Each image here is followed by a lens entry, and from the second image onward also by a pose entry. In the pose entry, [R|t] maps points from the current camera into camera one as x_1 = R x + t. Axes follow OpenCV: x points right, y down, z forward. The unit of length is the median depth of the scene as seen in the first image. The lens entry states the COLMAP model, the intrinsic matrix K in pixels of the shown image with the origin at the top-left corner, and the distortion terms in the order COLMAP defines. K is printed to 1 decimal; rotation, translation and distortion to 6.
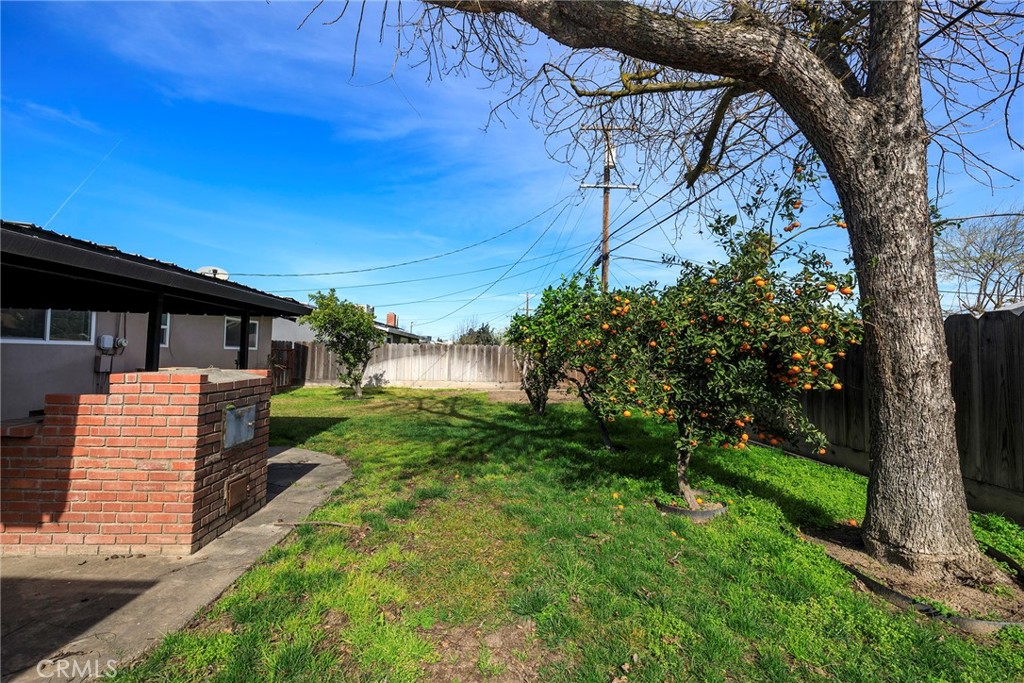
lens RADIAL K [[427.9, 0, 511.3], [0, 427.9, 343.7], [0, 0, 1]] dist [0.001254, -0.000362]
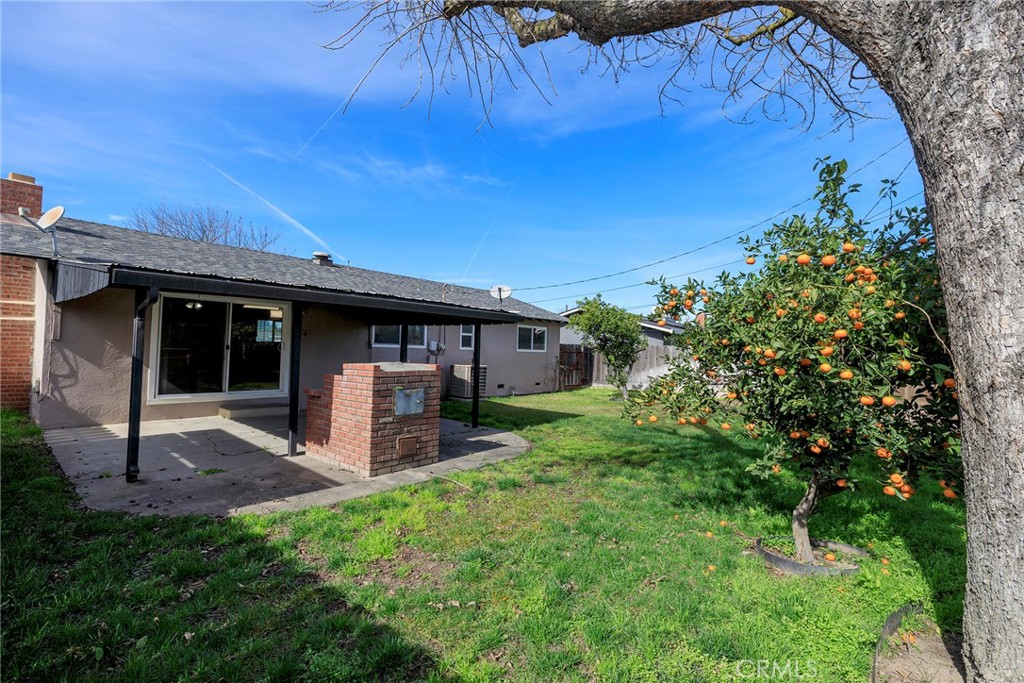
lens RADIAL K [[463.1, 0, 514.9], [0, 463.1, 344.5], [0, 0, 1]] dist [-0.012483, 0.001064]
pose [[0.738551, -0.010386, -0.674118, 0.773722], [0.006902, 0.999945, -0.007844, 0.012023], [0.674163, 0.001141, 0.738582, 0.082830]]
